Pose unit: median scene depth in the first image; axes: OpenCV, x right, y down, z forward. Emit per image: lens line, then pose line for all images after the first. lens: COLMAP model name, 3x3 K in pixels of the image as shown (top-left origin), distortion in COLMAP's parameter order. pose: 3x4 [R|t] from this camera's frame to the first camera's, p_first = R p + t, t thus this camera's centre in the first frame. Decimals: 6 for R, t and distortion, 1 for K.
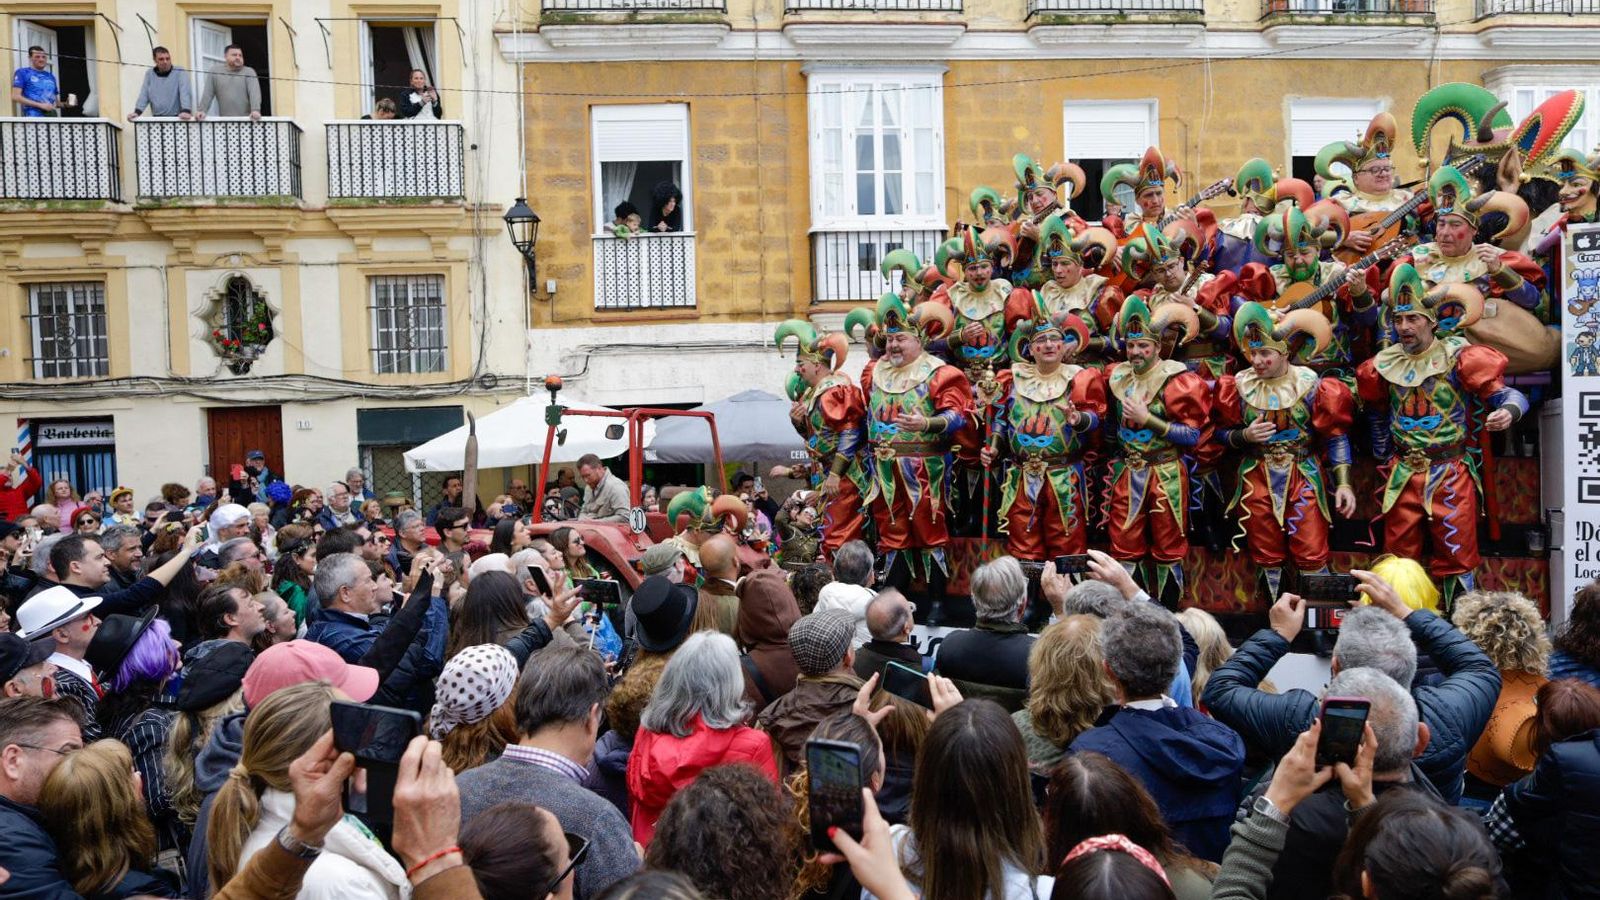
lens RADIAL K [[1113.3, 0, 813.7], [0, 1113.3, 443.9], [0, 0, 1]] dist [-0.013606, 0.003832]
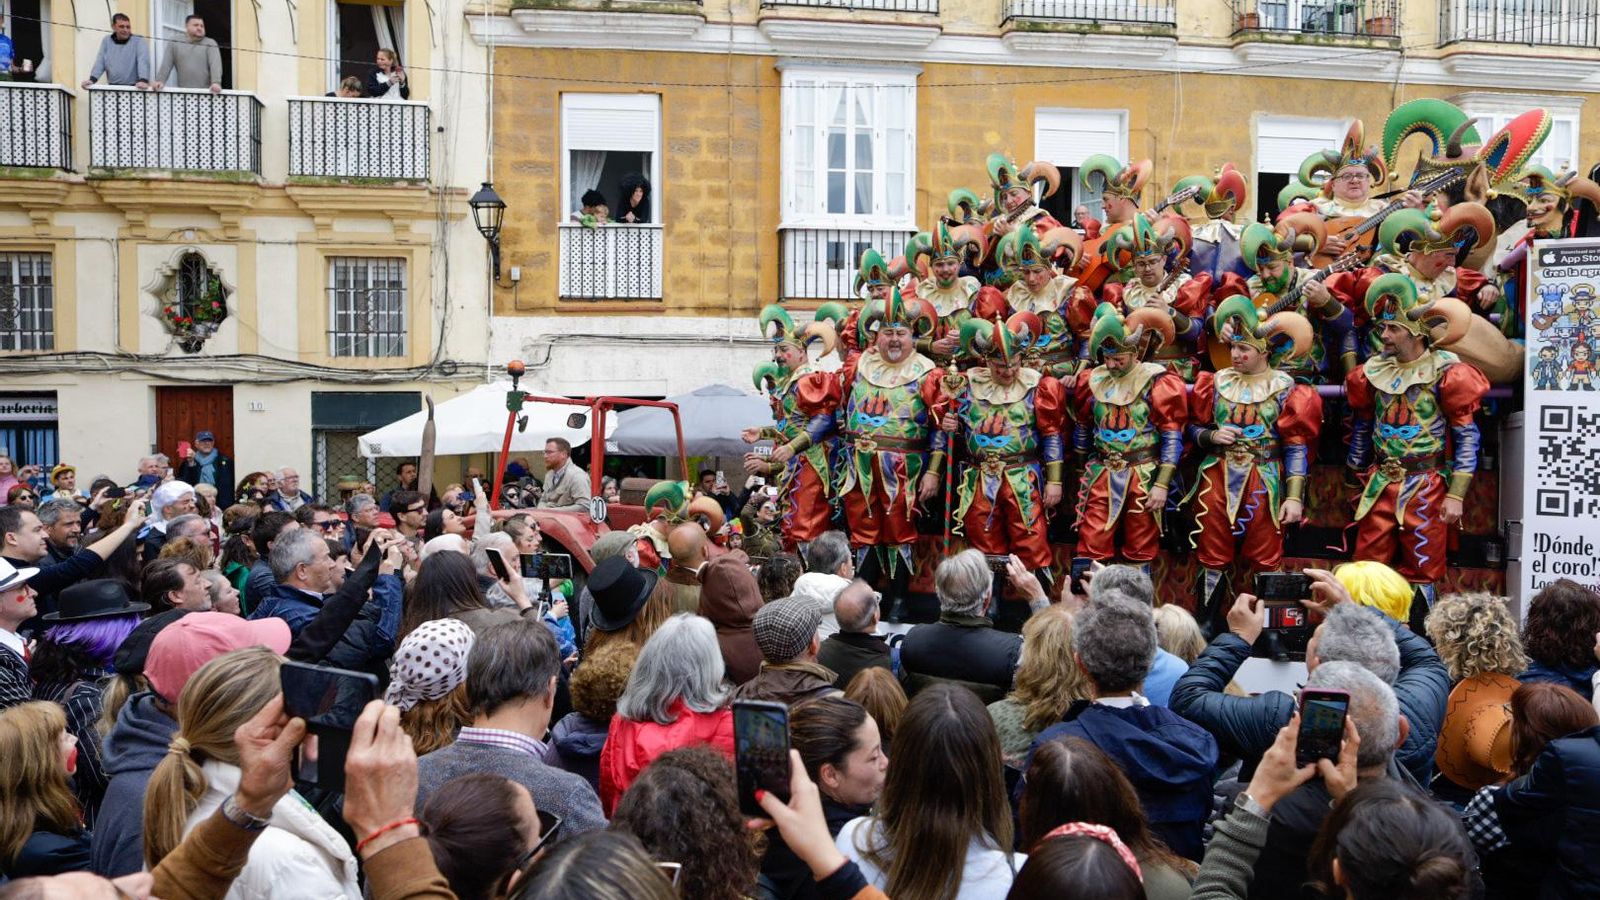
lens RADIAL K [[1113.3, 0, 814.2], [0, 1113.3, 444.2], [0, 0, 1]] dist [-0.013606, 0.003832]
pose [[0.998878, 0.029973, 0.036654, -0.002948], [-0.029898, 0.999550, -0.002582, 0.004258], [-0.036715, 0.001483, 0.999325, 0.005194]]
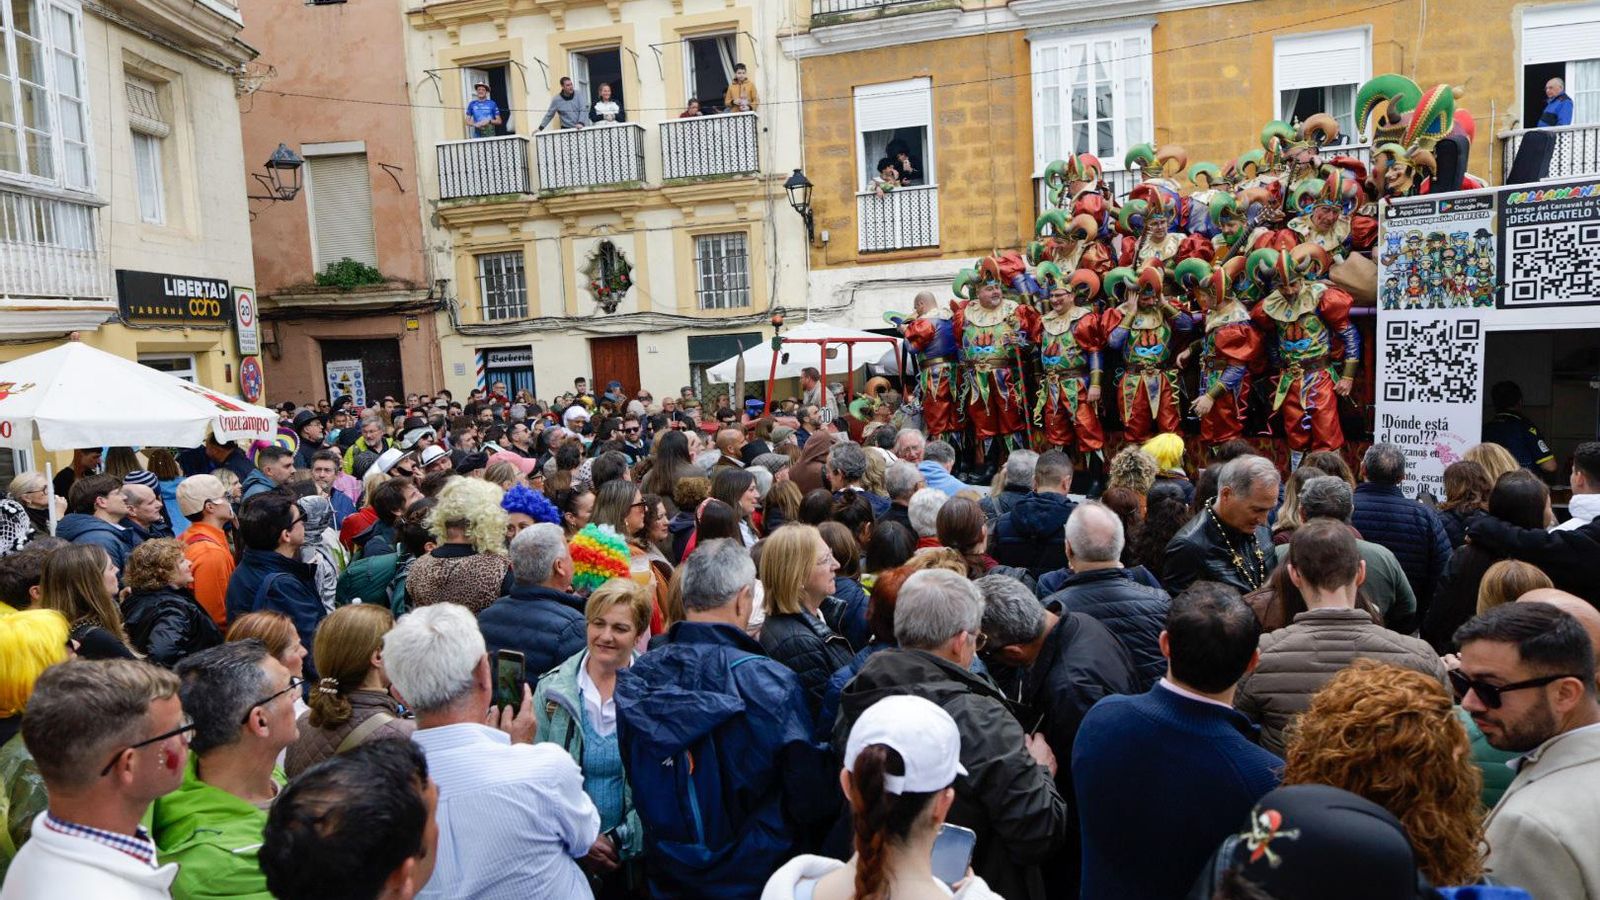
lens RADIAL K [[1113.3, 0, 787.0], [0, 1113.3, 445.1], [0, 0, 1]] dist [-0.013606, 0.003832]
pose [[0.933783, 0.013402, -0.357588, 0.191379], [0.015986, 0.996738, 0.079101, -0.005613], [0.357481, -0.079579, 0.930524, -0.227354]]
